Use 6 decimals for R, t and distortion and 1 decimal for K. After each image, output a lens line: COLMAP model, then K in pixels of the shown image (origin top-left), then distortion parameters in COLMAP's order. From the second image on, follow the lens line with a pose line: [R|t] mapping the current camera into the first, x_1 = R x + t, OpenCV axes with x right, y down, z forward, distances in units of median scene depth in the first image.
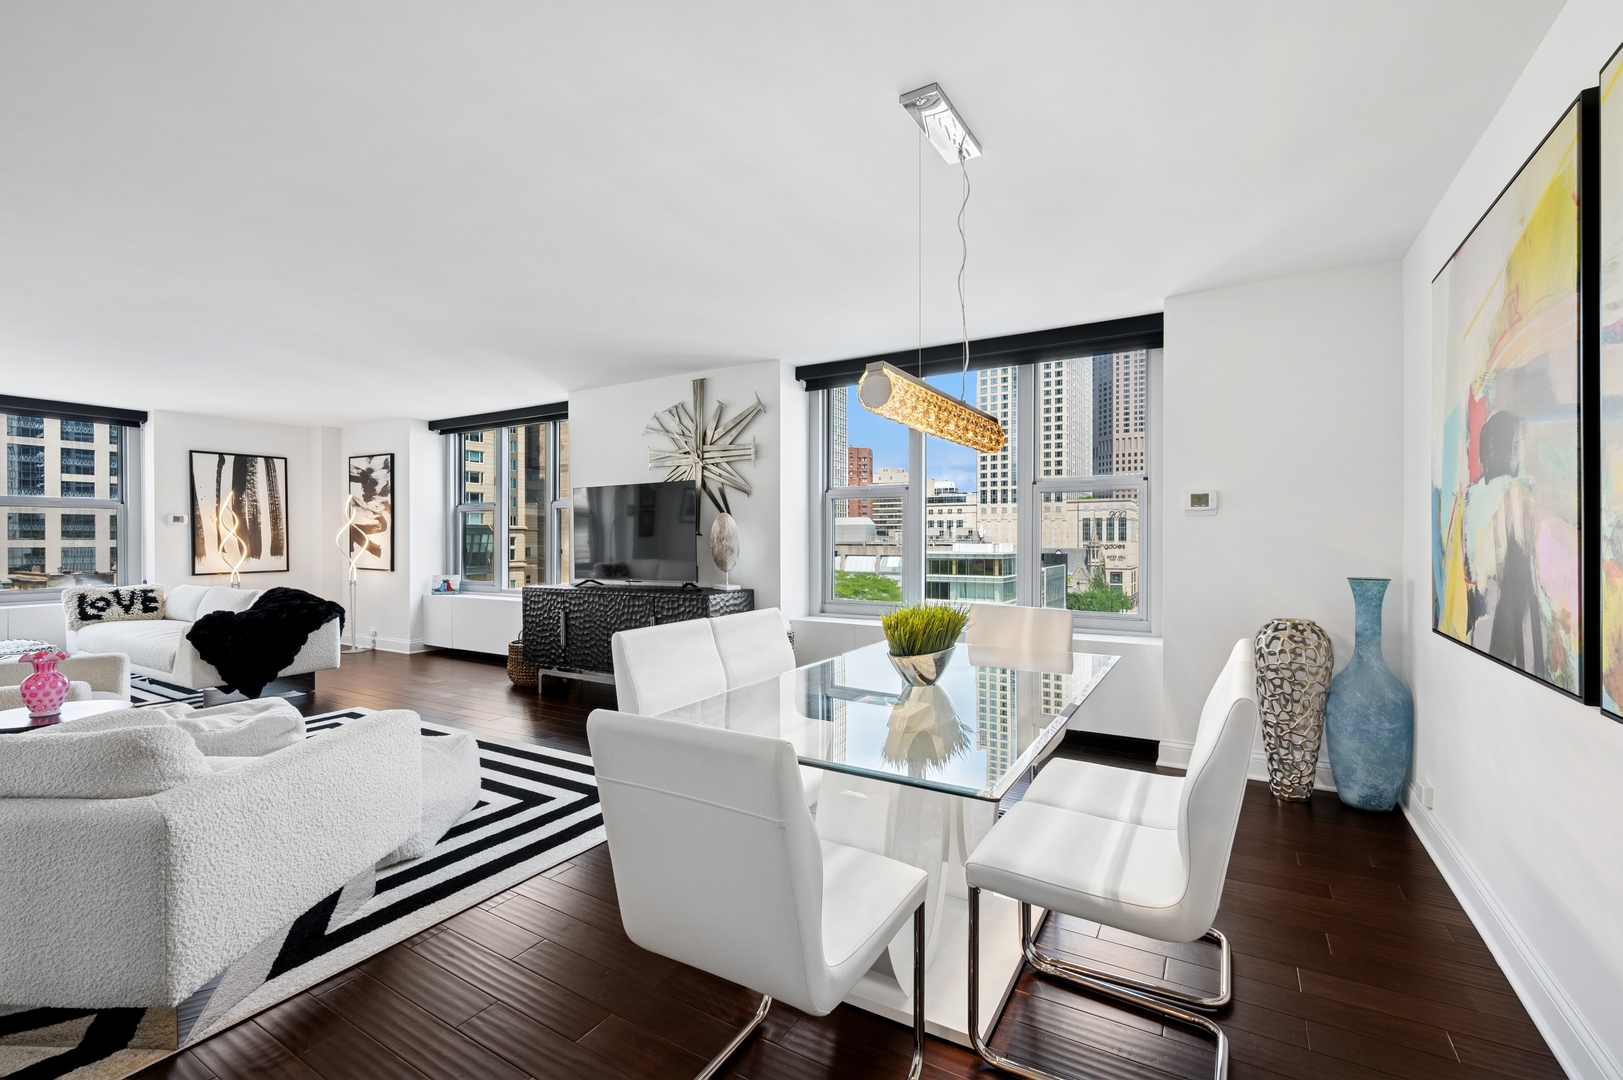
lens RADIAL K [[686.7, 0, 820.1], [0, 686.7, 541.8], [0, 0, 1]] dist [0.001460, 0.000082]
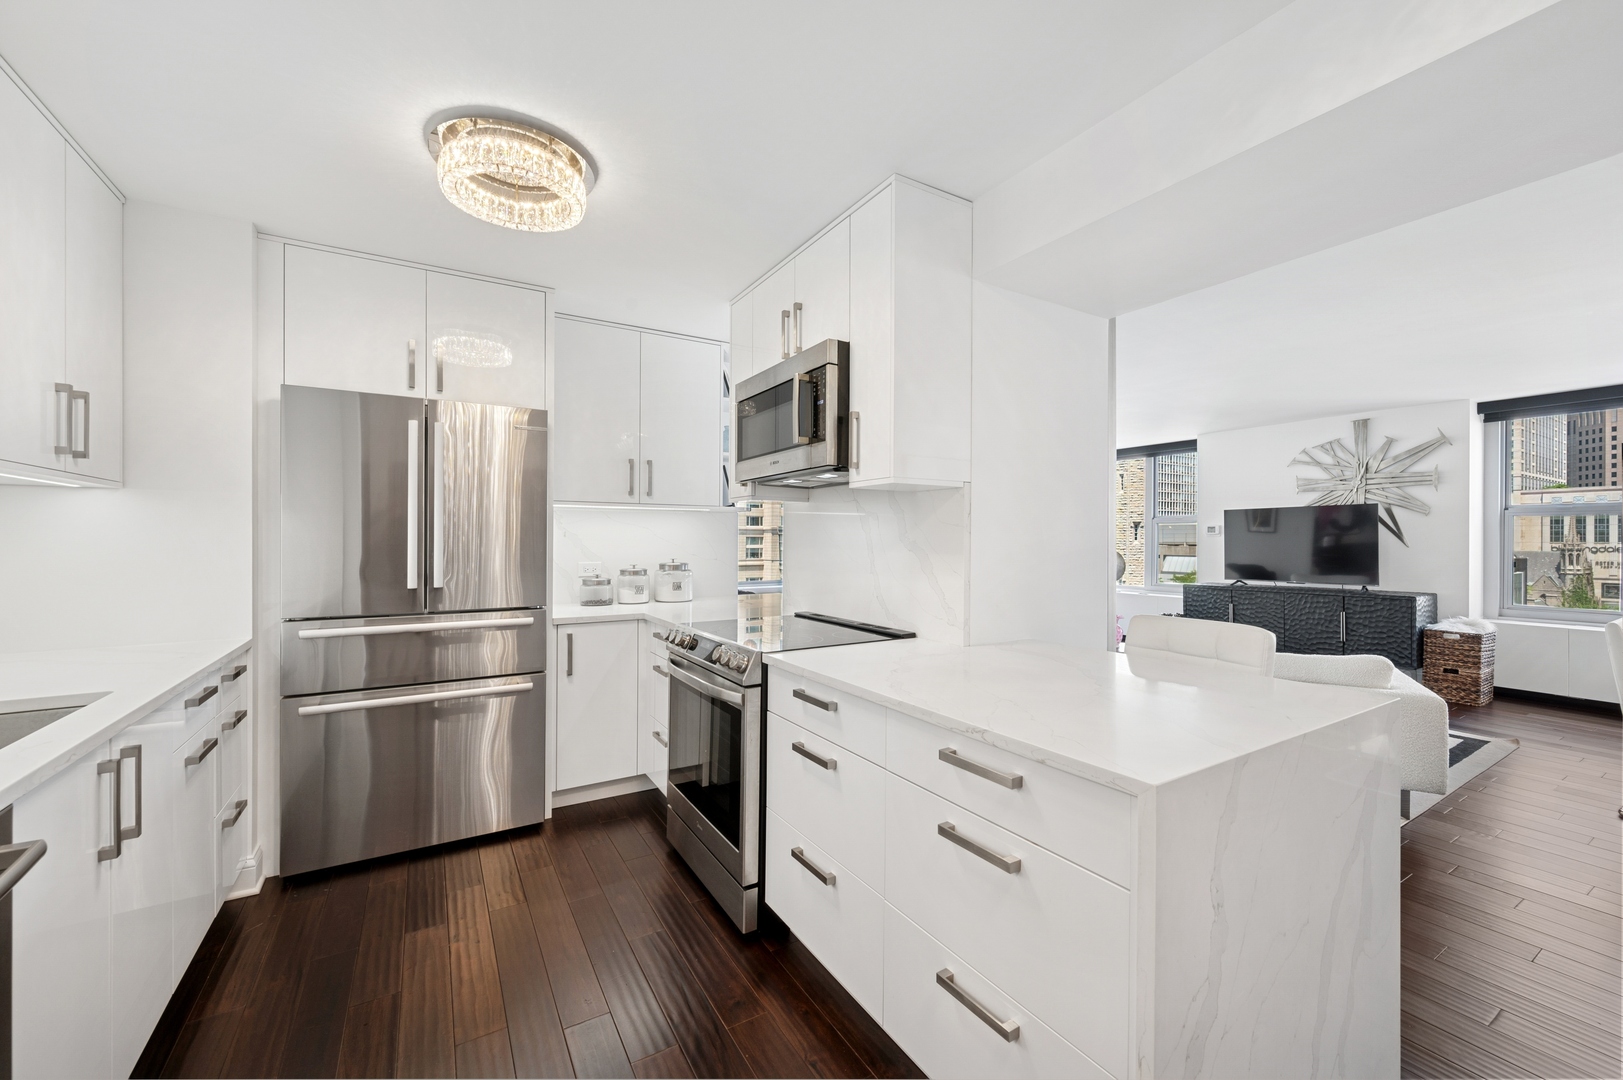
lens RADIAL K [[644.5, 0, 807.0], [0, 644.5, 536.8], [0, 0, 1]] dist [0.002835, 0.000130]
pose [[0.891959, 0.000931, -0.452115, -0.533327], [-0.003233, 0.999985, -0.004319, -0.019567], [0.452104, 0.005314, 0.891949, -0.470169]]
